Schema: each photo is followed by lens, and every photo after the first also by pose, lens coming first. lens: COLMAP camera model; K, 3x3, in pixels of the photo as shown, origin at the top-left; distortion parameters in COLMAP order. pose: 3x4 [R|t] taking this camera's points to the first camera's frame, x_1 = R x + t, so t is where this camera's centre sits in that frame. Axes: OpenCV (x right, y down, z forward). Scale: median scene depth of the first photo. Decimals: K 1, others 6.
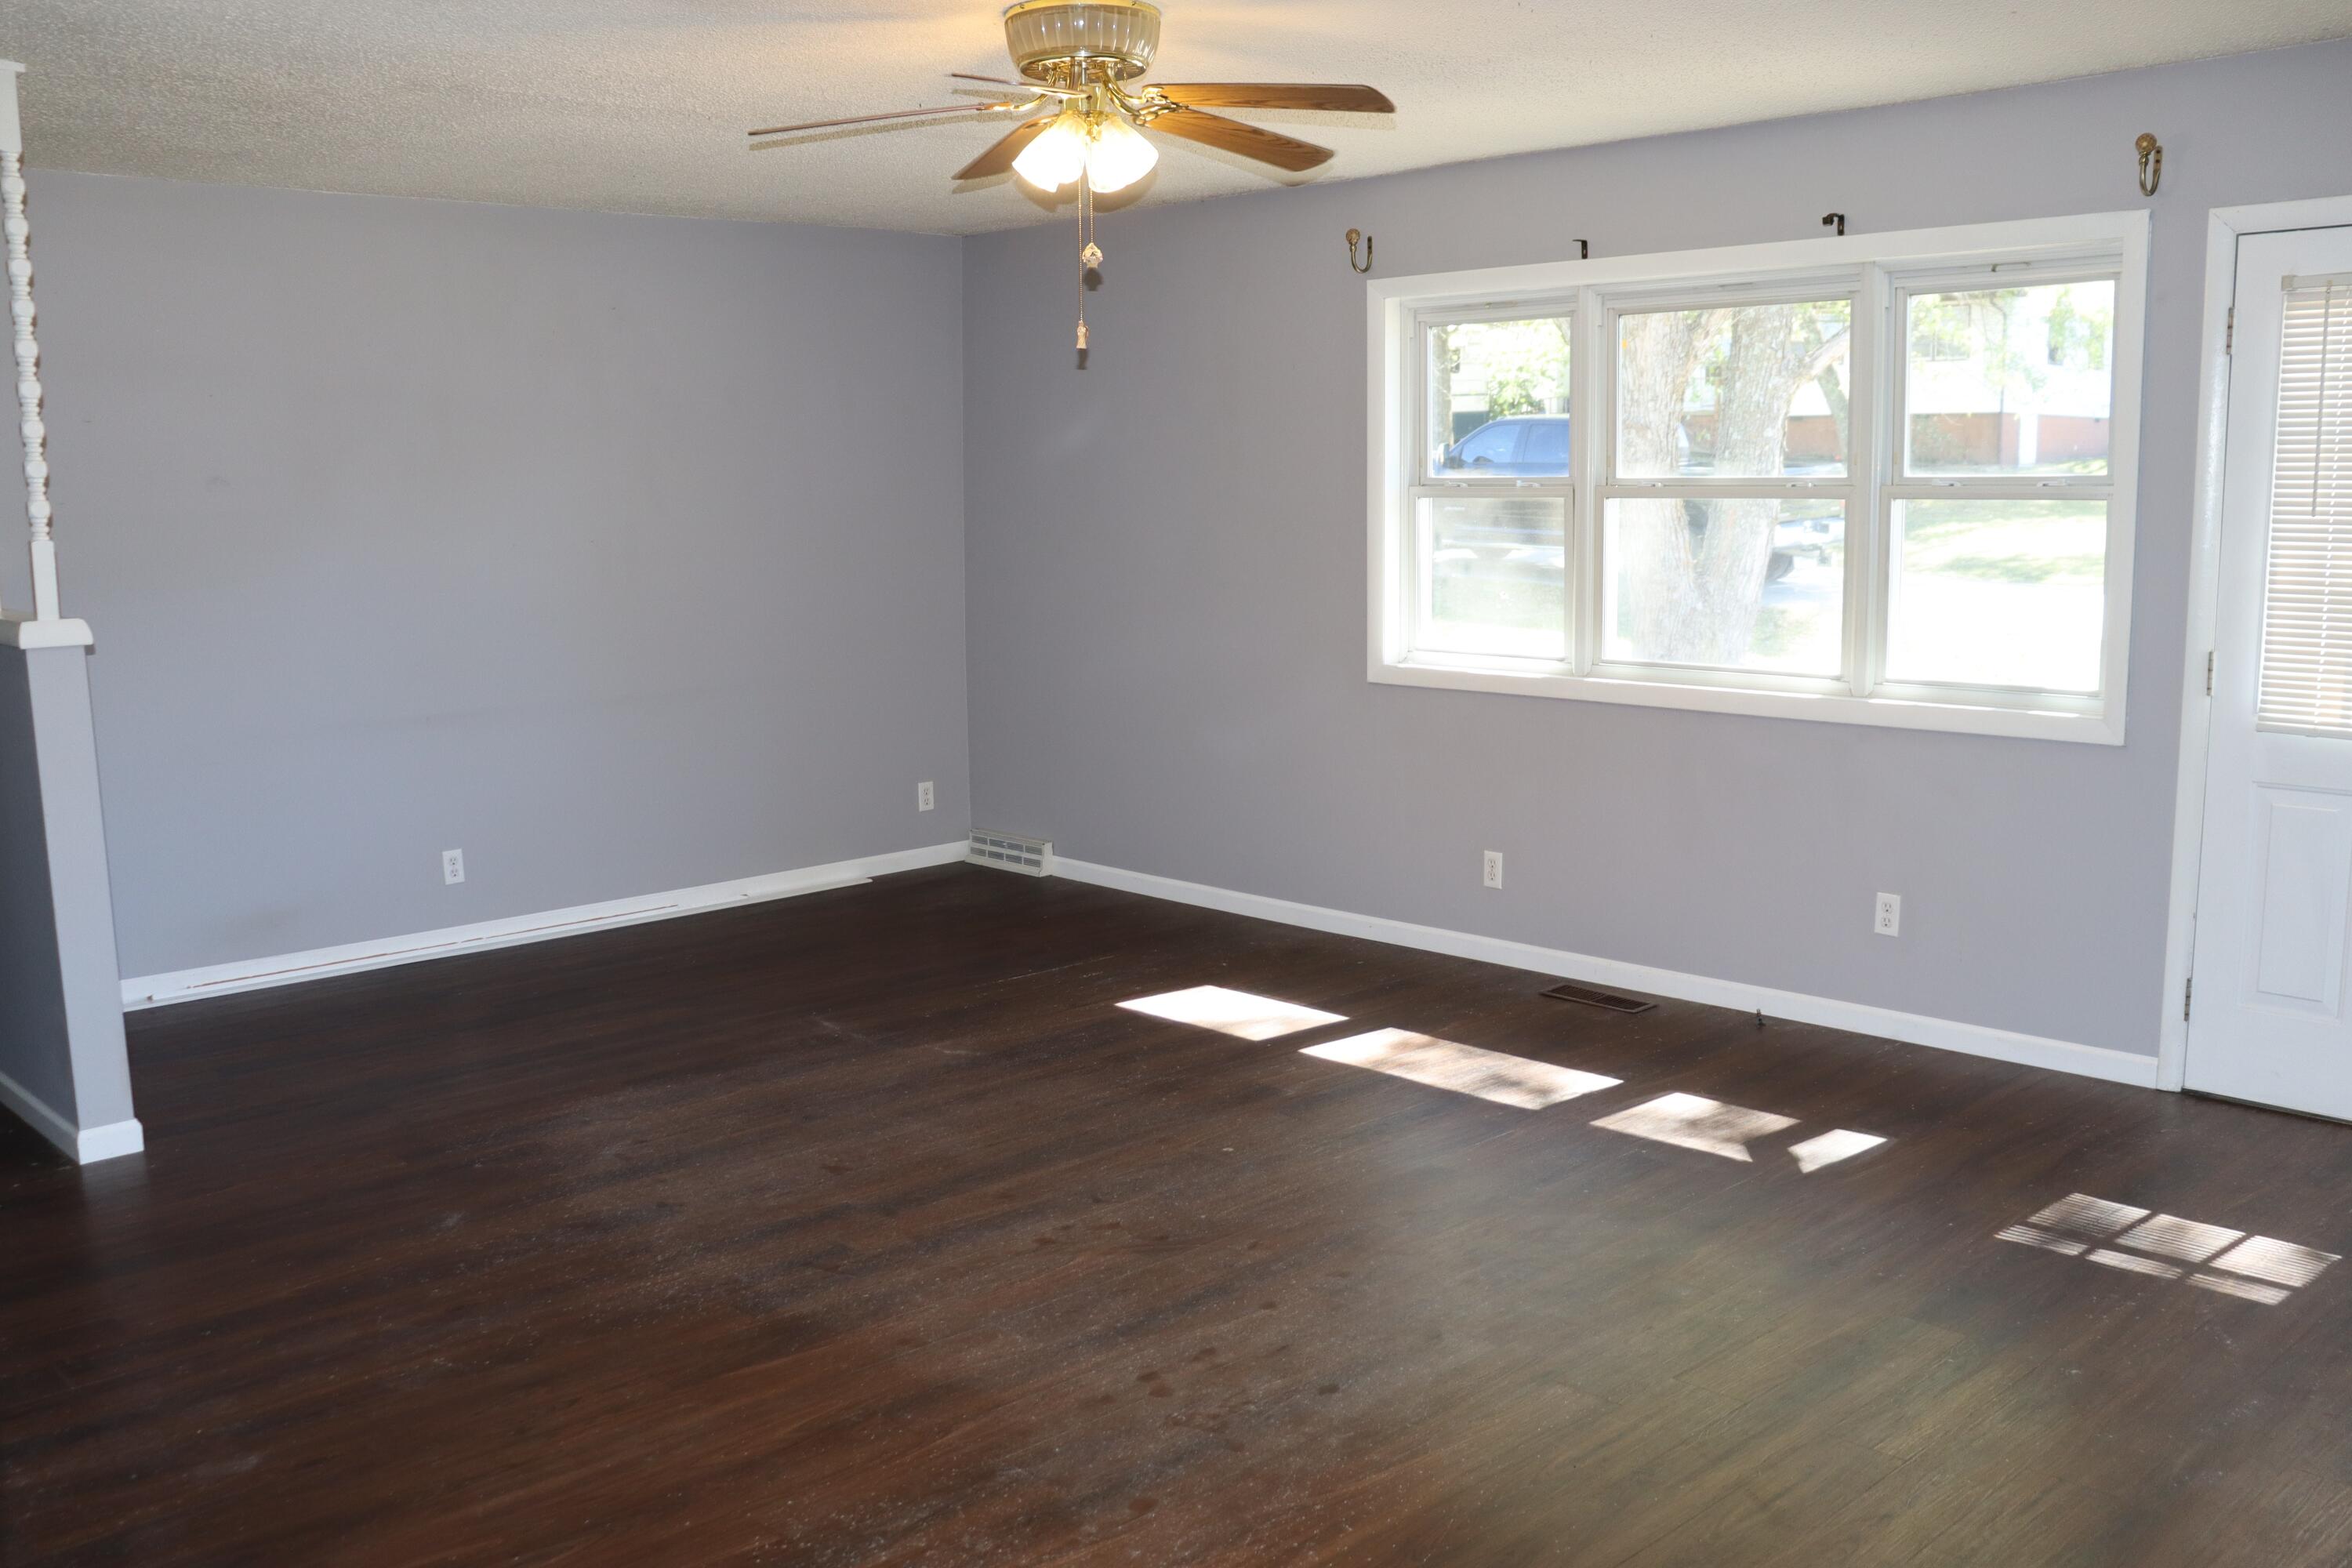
lens RADIAL K [[2099.0, 0, 1176.0], [0, 2099.0, 784.0], [0, 0, 1]] dist [-0.169784, 0.183055]
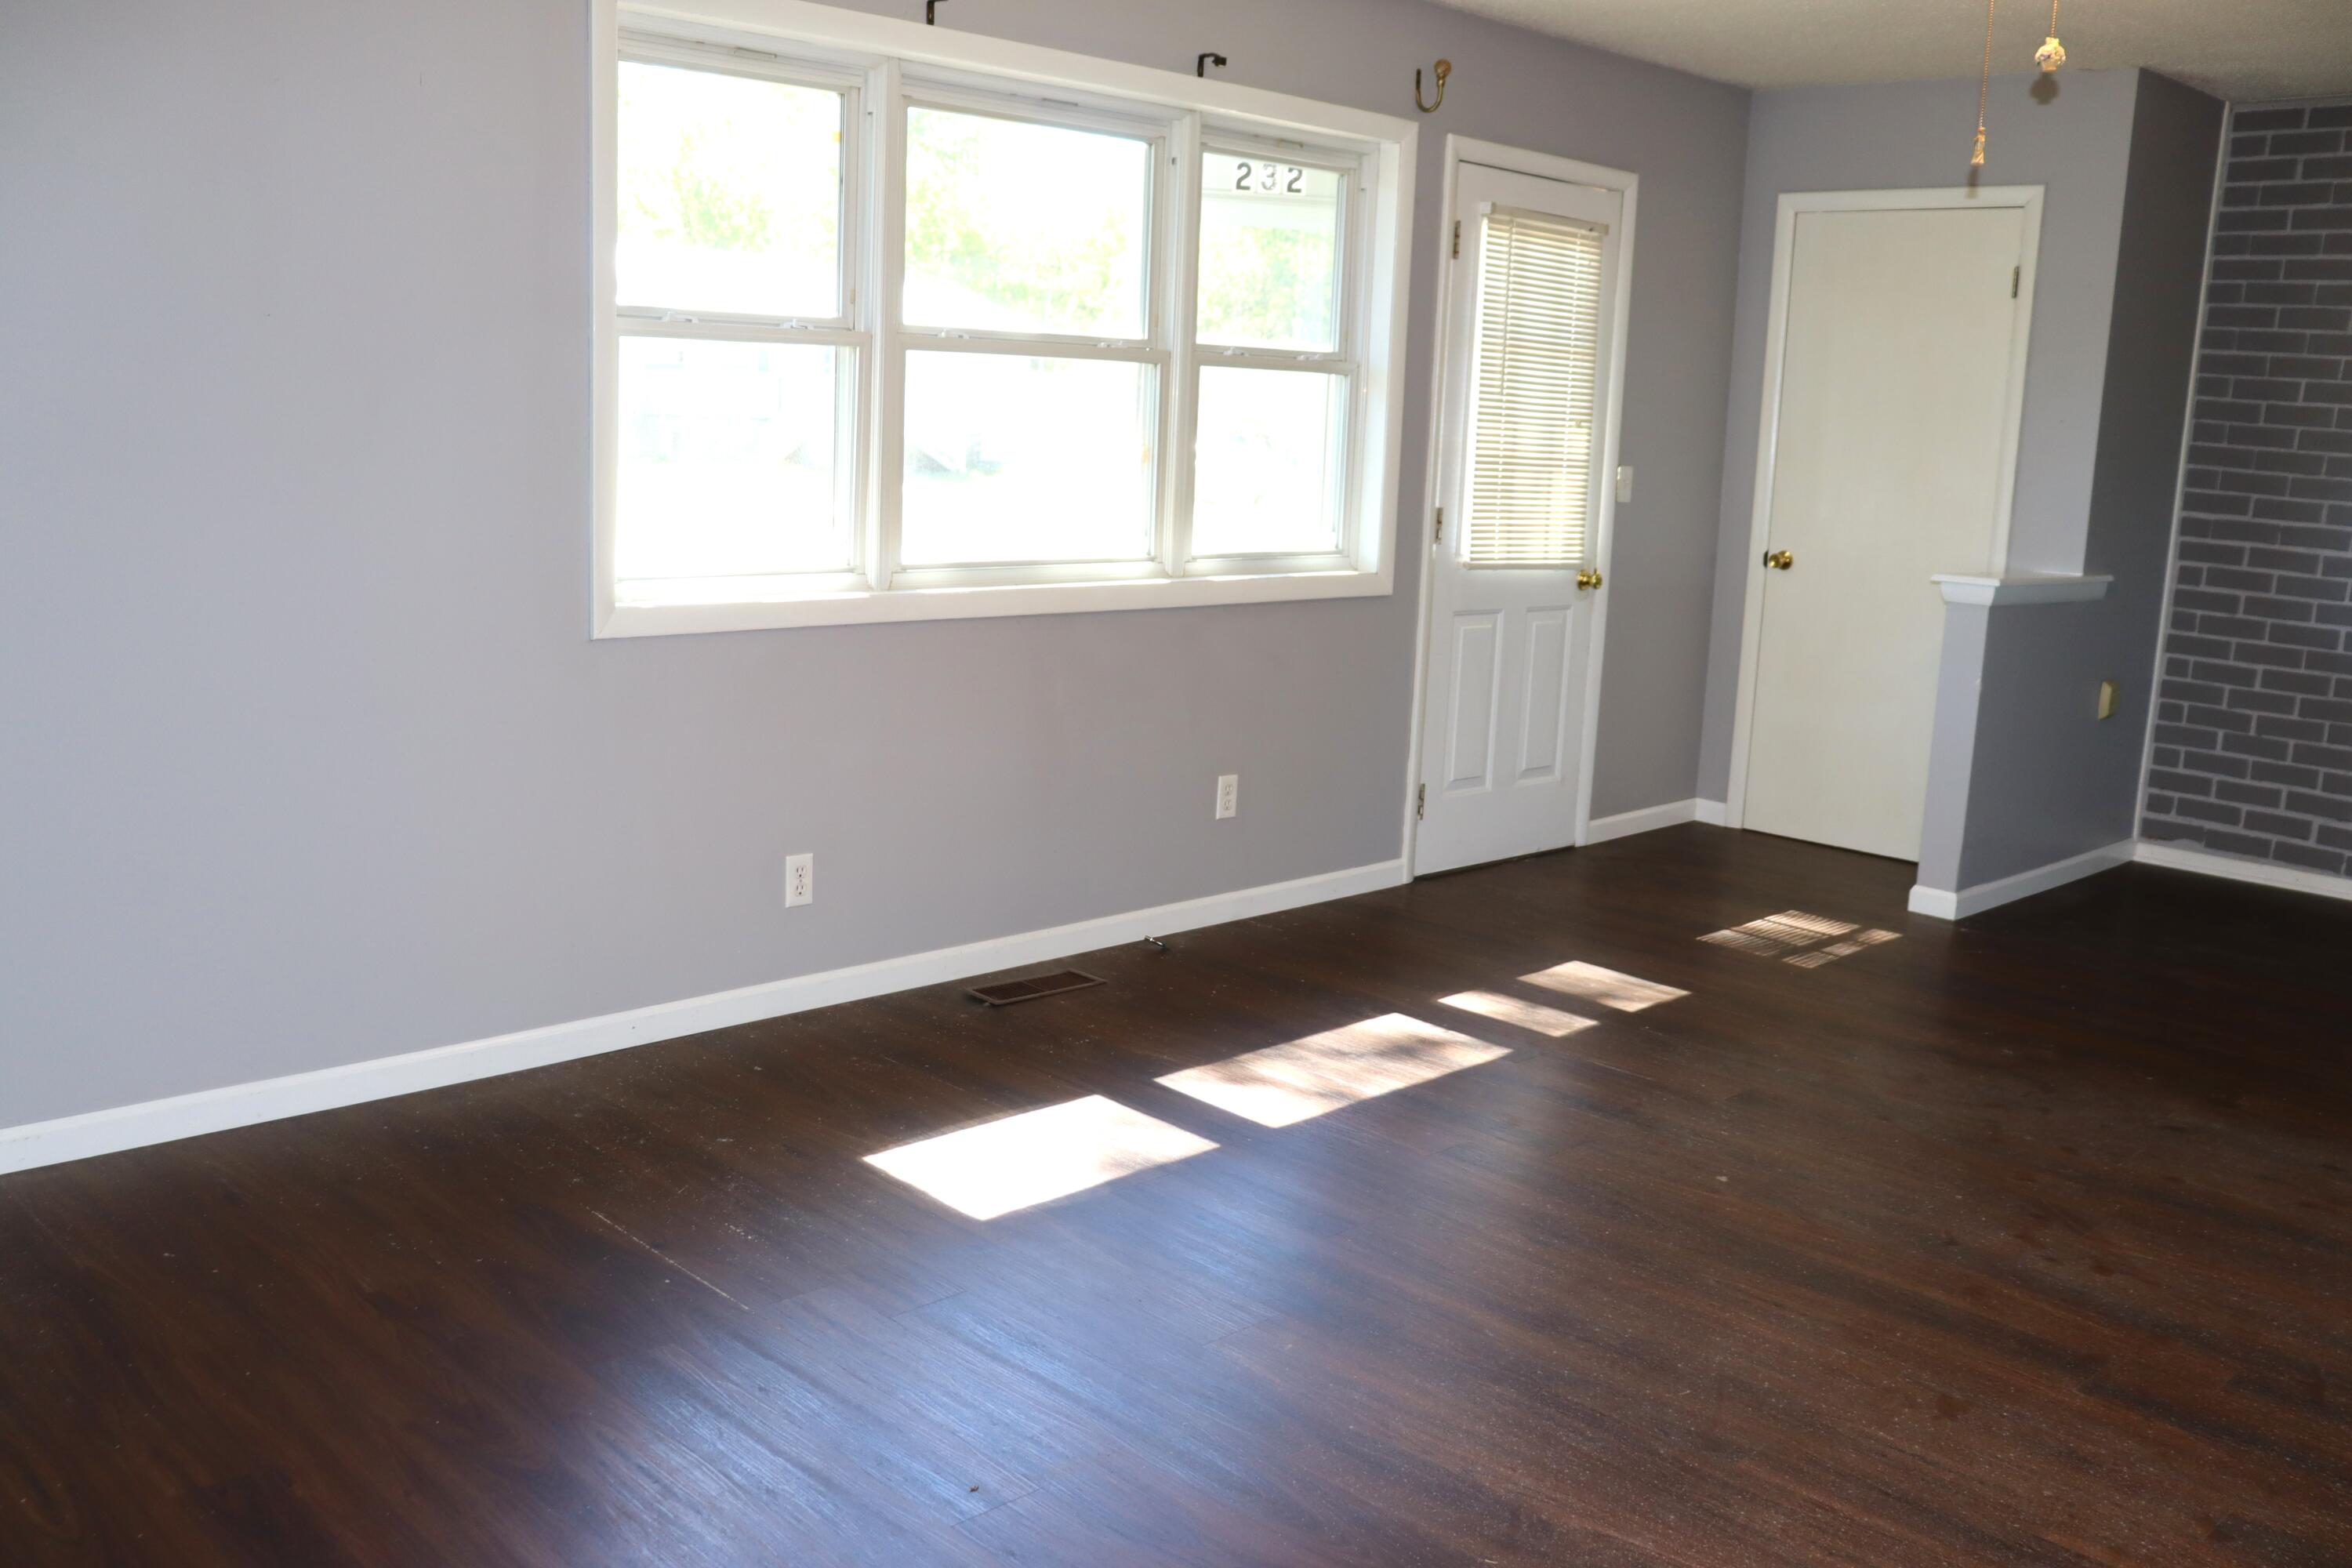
lens RADIAL K [[2099.0, 0, 1176.0], [0, 2099.0, 784.0], [0, 0, 1]] dist [-0.169784, 0.183055]
pose [[-0.028637, -0.167486, 0.985458, -0.695217], [0.100361, 0.980399, 0.169543, -0.124684], [-0.994539, 0.103757, -0.011267, 1.145651]]
